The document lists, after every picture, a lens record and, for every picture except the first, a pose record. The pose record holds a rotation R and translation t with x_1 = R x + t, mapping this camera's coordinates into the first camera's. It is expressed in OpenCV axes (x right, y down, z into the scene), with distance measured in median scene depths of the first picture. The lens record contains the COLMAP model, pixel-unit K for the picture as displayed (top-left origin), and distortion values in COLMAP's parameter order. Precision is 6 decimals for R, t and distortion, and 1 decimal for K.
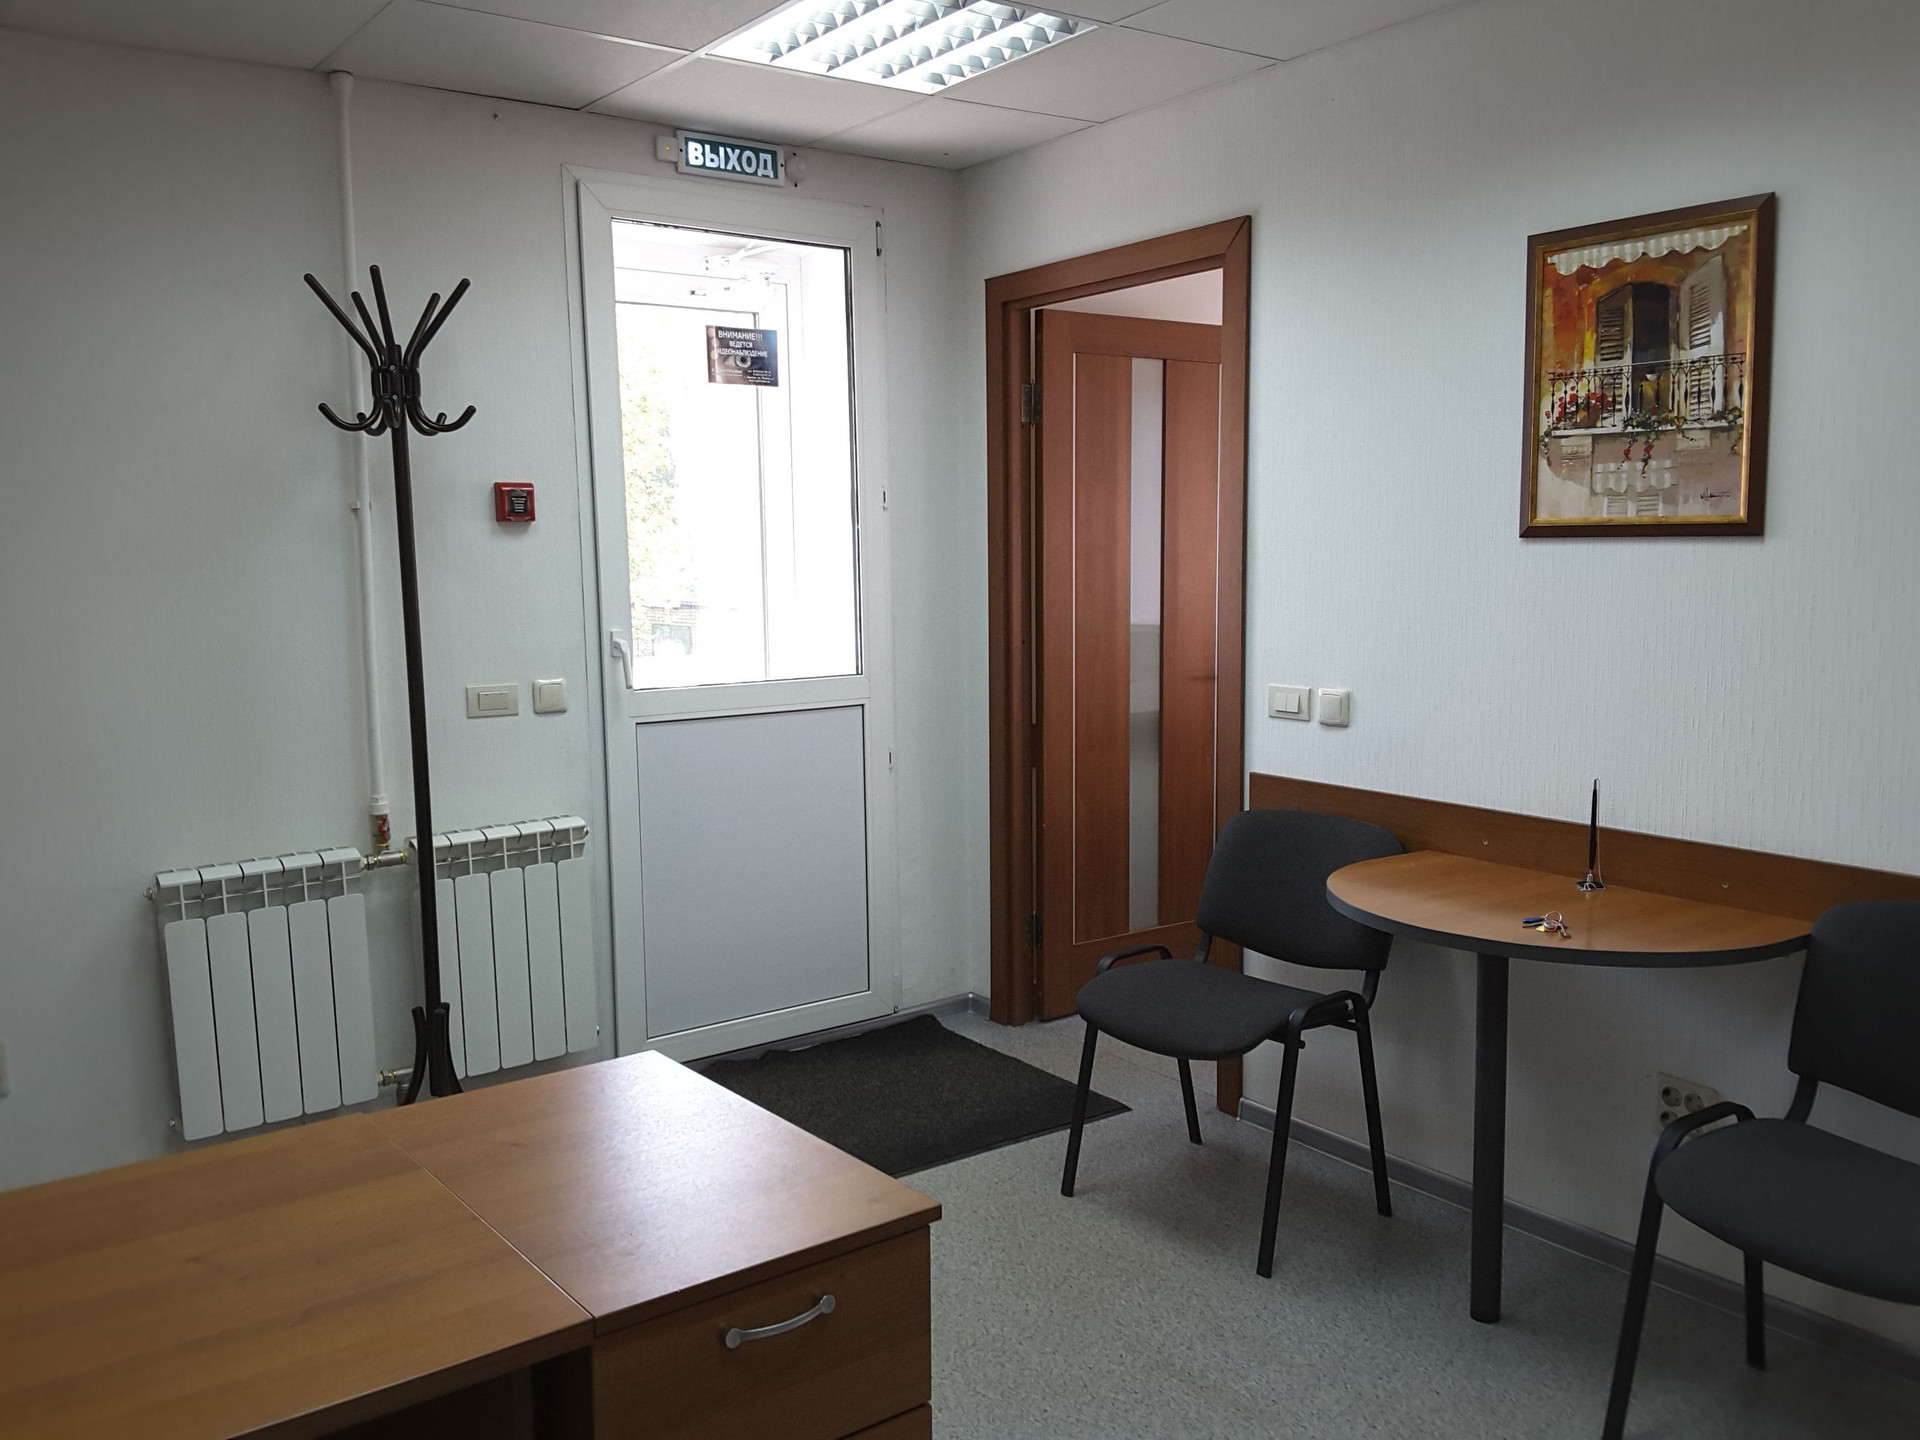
lens RADIAL K [[1539.3, 0, 948.5], [0, 1539.3, 715.1], [0, 0, 1]] dist [0.121091, -0.214856]
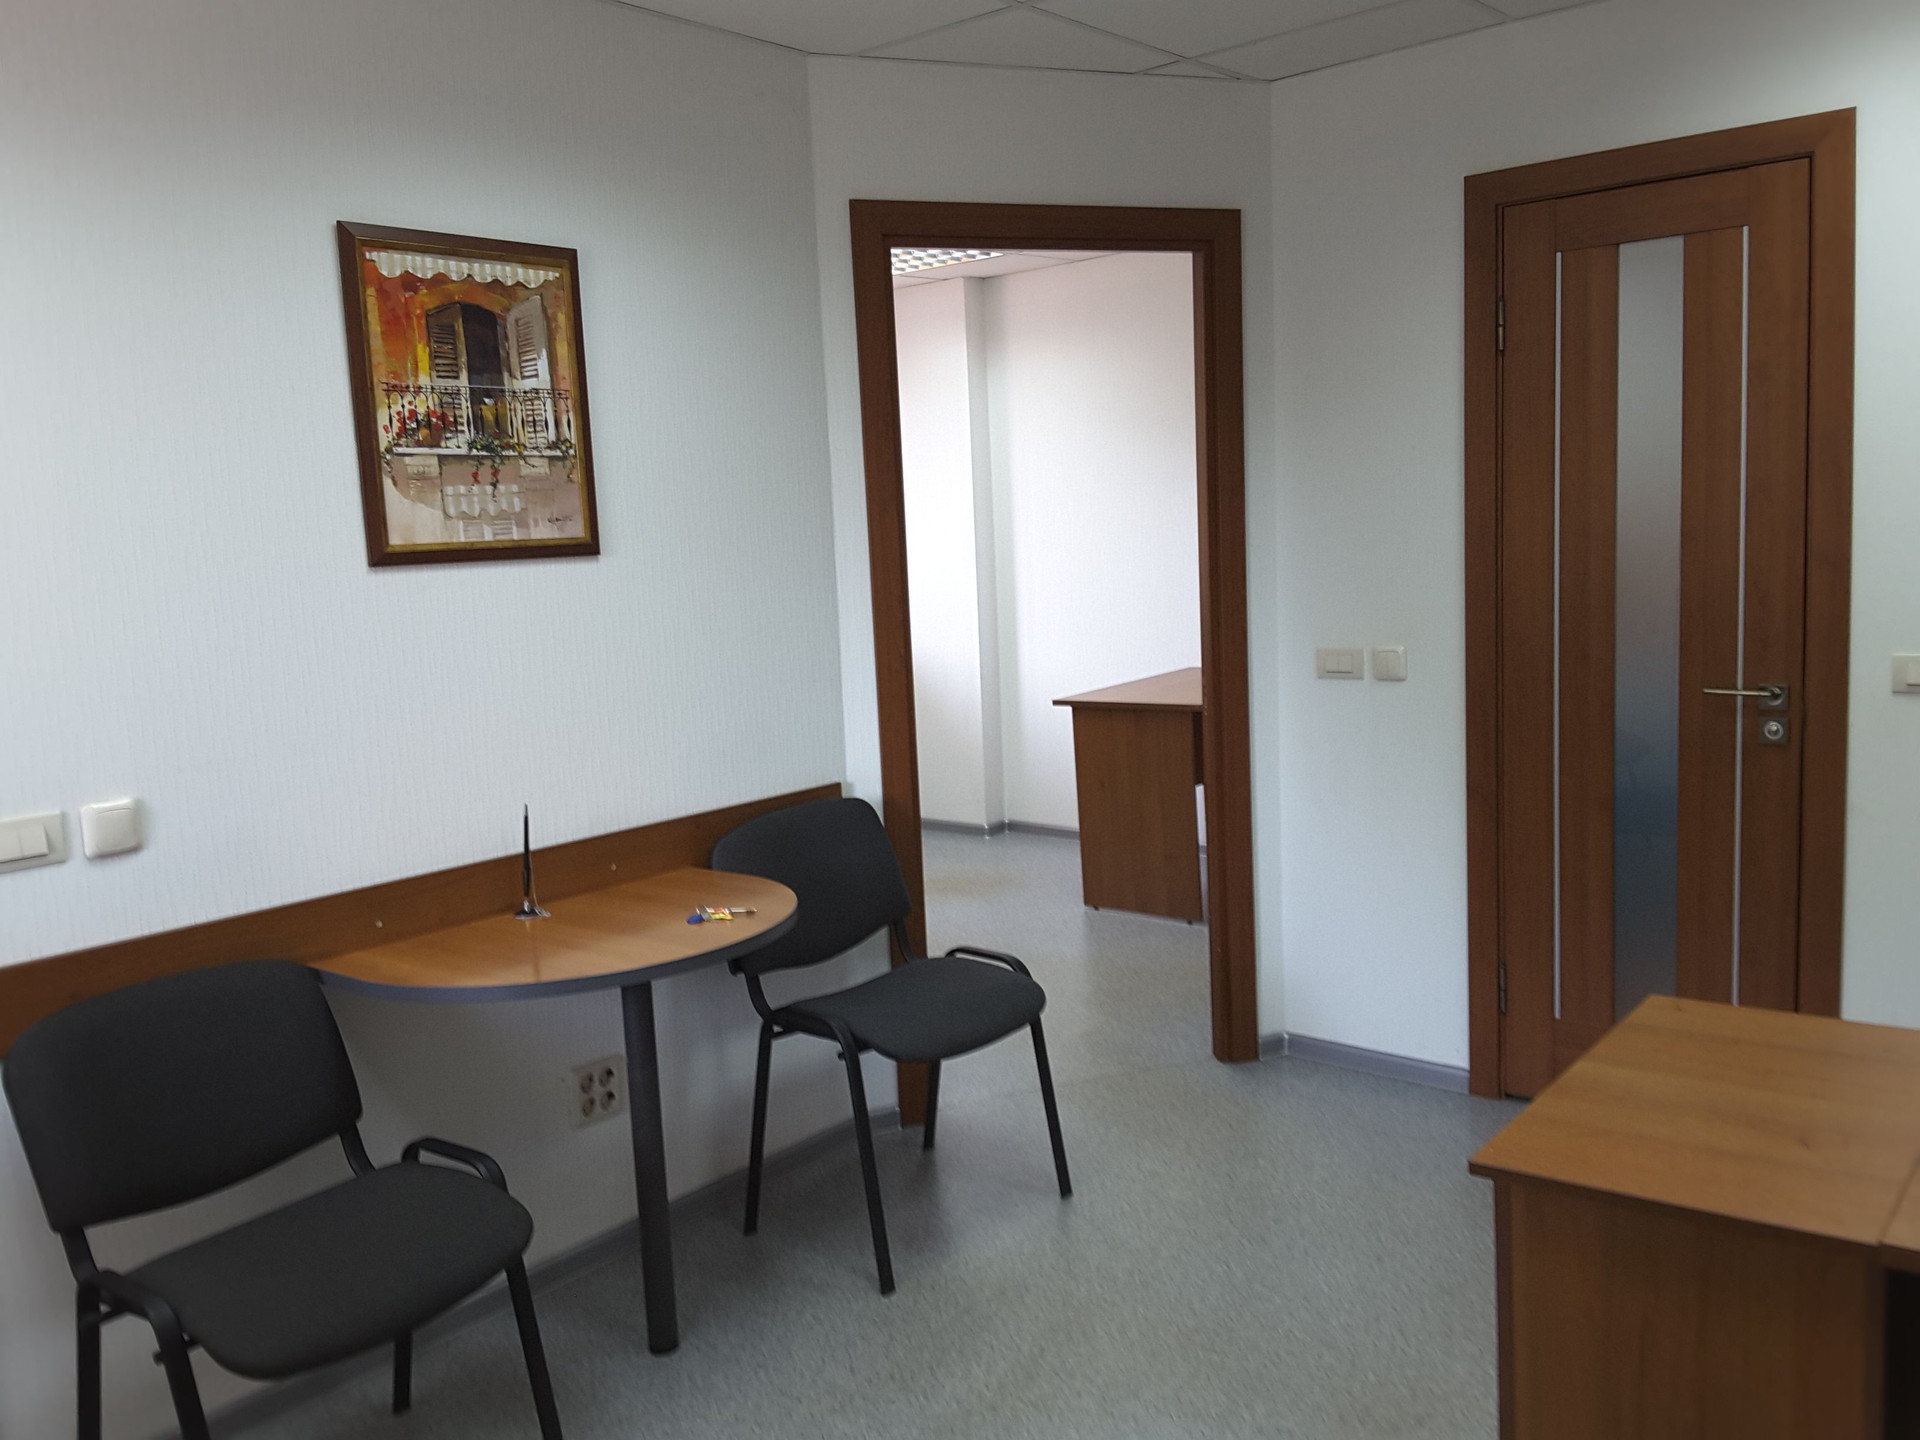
lens RADIAL K [[1564.1, 0, 956.9], [0, 1564.1, 716.4], [0, 0, 1]] dist [0.141492, -0.281300]
pose [[-0.232783, -0.096282, 0.967751, -0.615405], [0.163572, 0.977035, 0.136551, -0.106197], [-0.958674, 0.190083, -0.211689, 0.948291]]
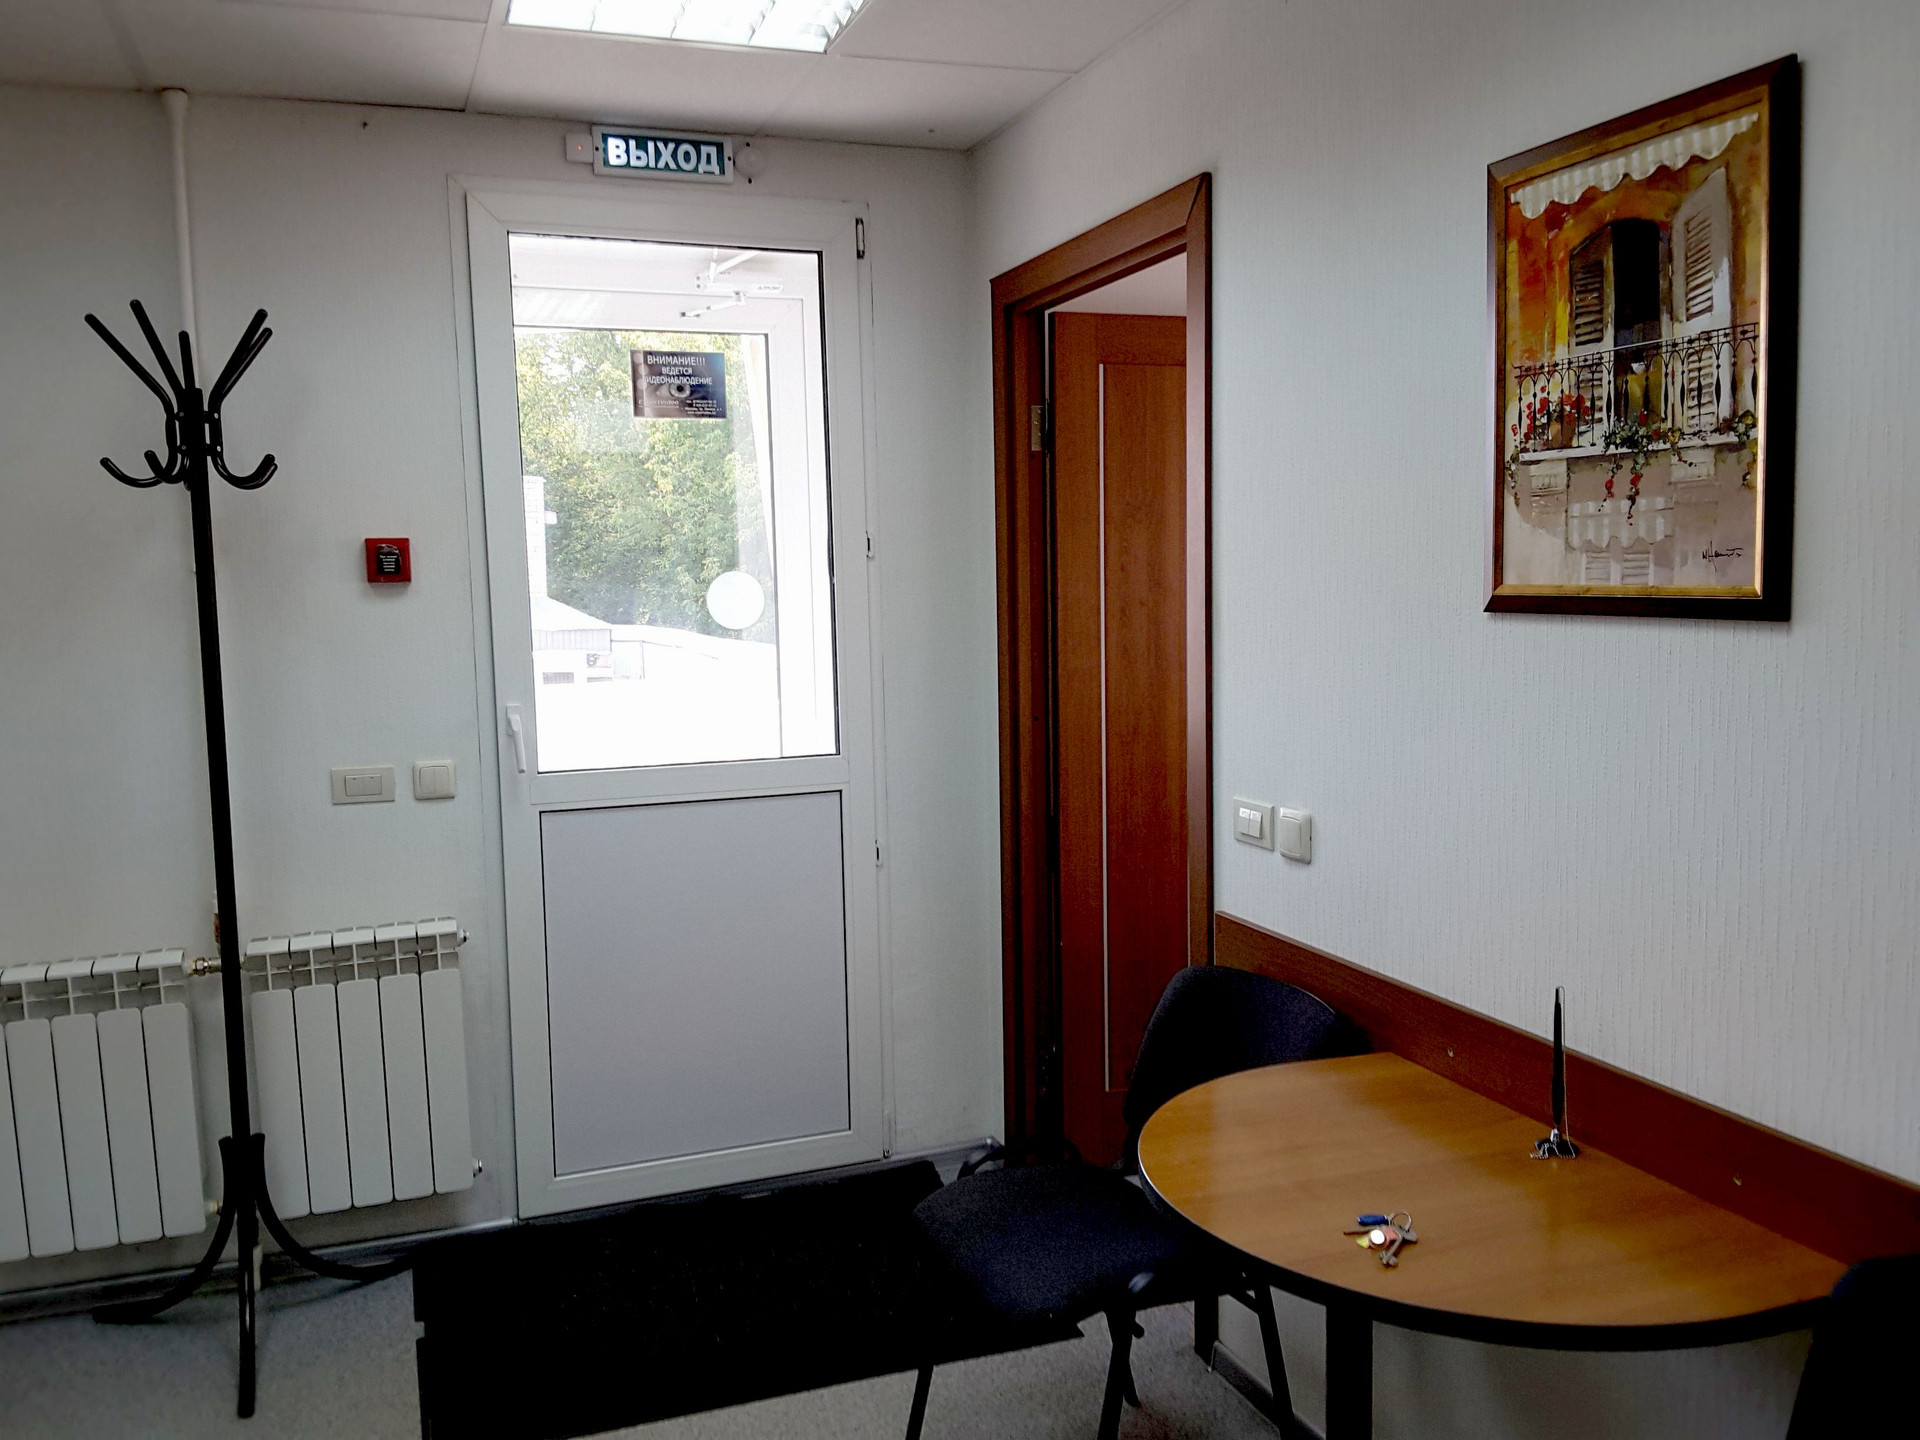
lens RADIAL K [[1542.9, 0, 950.9], [0, 1542.9, 720.3], [0, 0, 1]] dist [0.124864, -0.221643]
pose [[0.963436, 0.018355, -0.267308, 0.346439], [-0.021322, 0.999739, -0.008202, -0.060017], [0.267088, 0.013601, 0.963576, 0.305685]]
